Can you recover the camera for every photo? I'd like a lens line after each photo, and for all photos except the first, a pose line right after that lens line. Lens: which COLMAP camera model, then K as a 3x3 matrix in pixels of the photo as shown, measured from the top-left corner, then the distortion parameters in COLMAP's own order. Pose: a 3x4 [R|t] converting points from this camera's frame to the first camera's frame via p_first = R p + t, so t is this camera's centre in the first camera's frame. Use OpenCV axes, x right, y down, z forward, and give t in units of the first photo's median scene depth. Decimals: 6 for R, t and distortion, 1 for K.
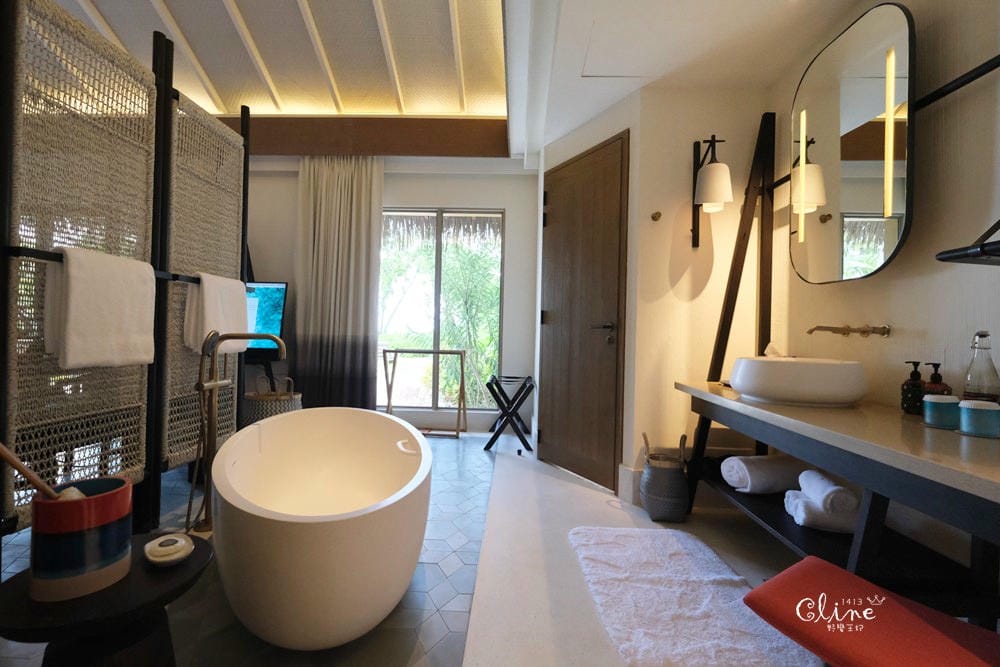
lens RADIAL K [[438.8, 0, 499.8], [0, 438.8, 331.5], [0, 0, 1]] dist [-0.000546, -0.000154]
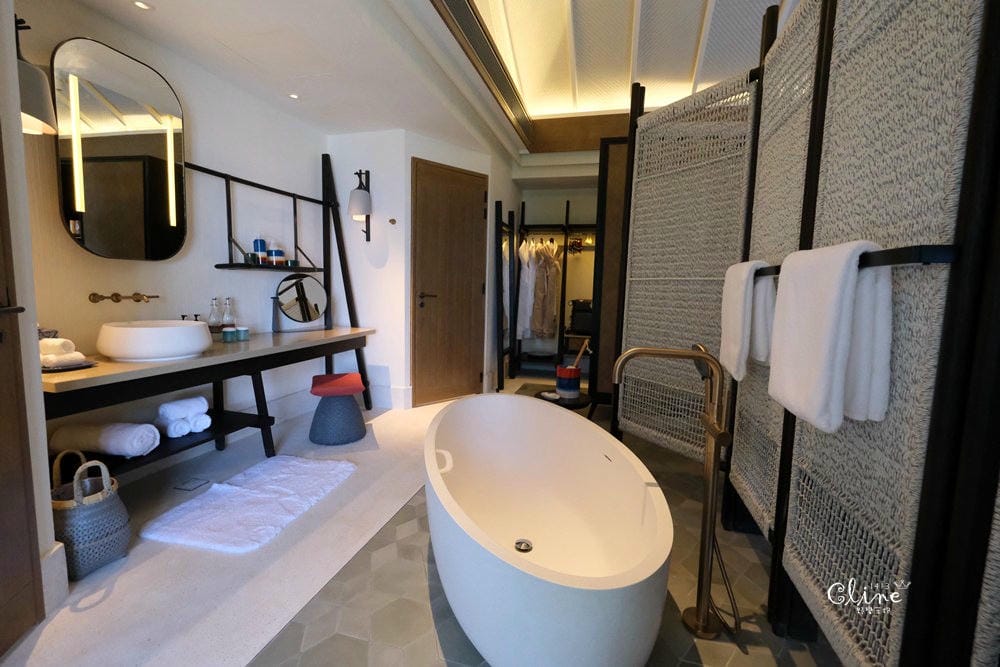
lens RADIAL K [[438.8, 0, 499.8], [0, 438.8, 331.5], [0, 0, 1]] dist [-0.000546, -0.000154]
pose [[-0.972636, -0.070798, 0.221286, -0.474750], [-0.047761, 0.993027, 0.107779, -0.081238], [-0.227374, 0.094261, -0.969235, 1.713636]]
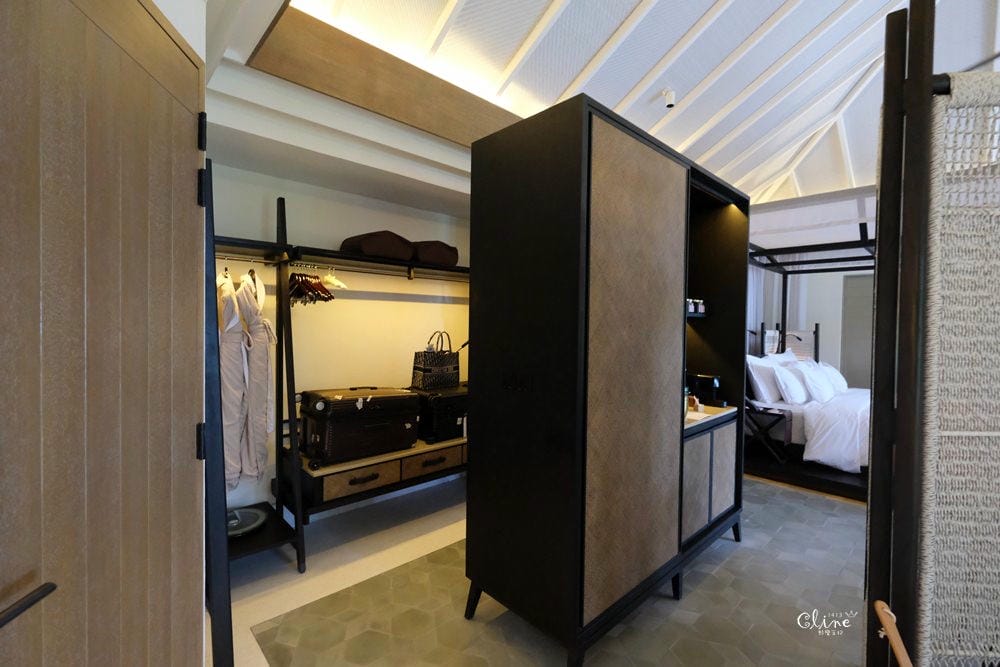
lens RADIAL K [[438.8, 0, 499.8], [0, 438.8, 331.5], [0, 0, 1]] dist [-0.000546, -0.000154]
pose [[-0.703521, -0.022314, -0.710324, 0.229008], [-0.031293, 0.999510, -0.000405, -0.217686], [0.709985, 0.021943, -0.703875, 0.406540]]
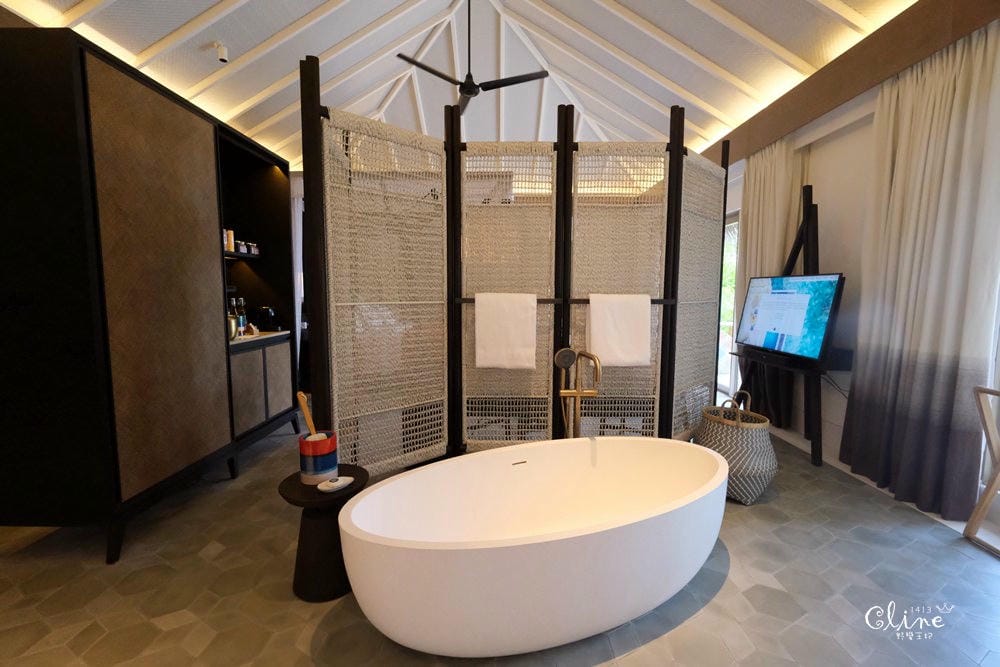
lens RADIAL K [[442.0, 0, 498.3], [0, 442.0, 331.1], [0, 0, 1]] dist [0.001777, 0.000206]
pose [[0.020462, 0.063883, -0.997748, 0.490466], [0.001337, 0.997954, 0.063924, -0.115690], [0.999790, -0.002642, 0.020335, 0.758803]]
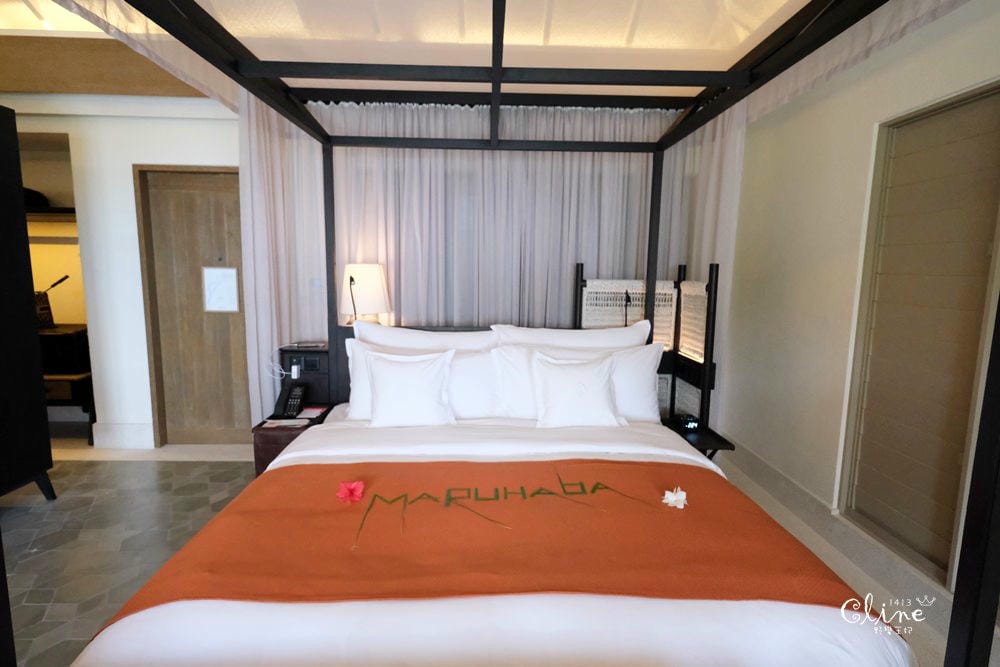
lens RADIAL K [[497.1, 0, 500.0], [0, 497.1, 333.5], [0, 0, 1]] dist [0.002692, 0.000424]
pose [[-0.997899, -0.034563, -0.054805, -2.475484], [-0.041334, 0.990958, 0.127650, -0.295096], [0.049897, 0.129647, -0.990304, 1.119106]]
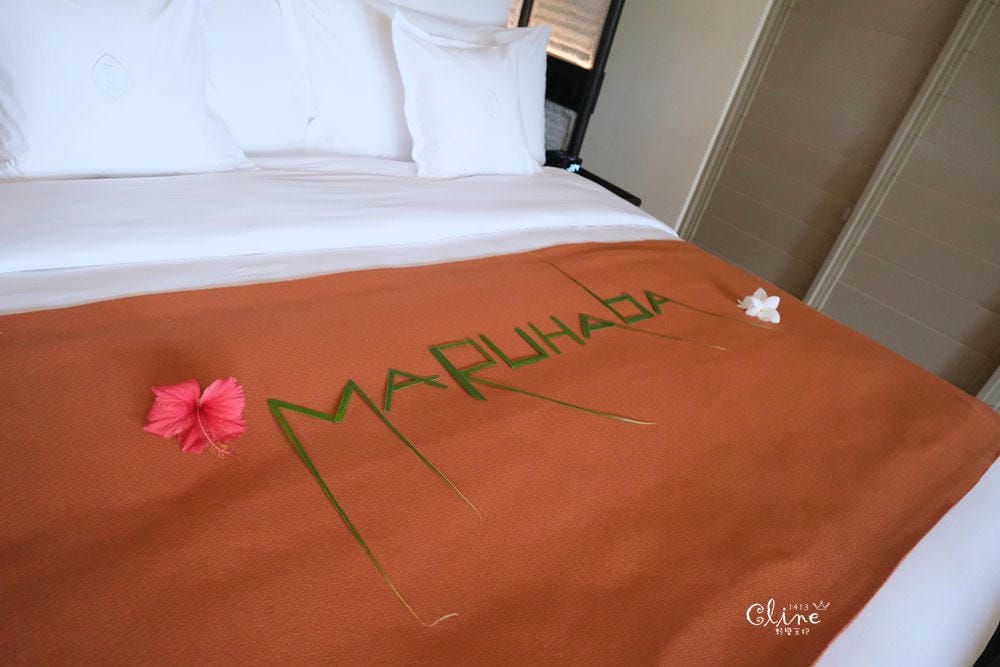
lens RADIAL K [[624.9, 0, 487.1], [0, 624.9, 329.2], [0, 0, 1]] dist [-0.000434, 0.000002]
pose [[-0.744941, 0.139397, -0.652404, -2.202693], [-0.253620, 0.845326, 0.470213, -0.158751], [0.617040, 0.515744, -0.594365, 0.622086]]
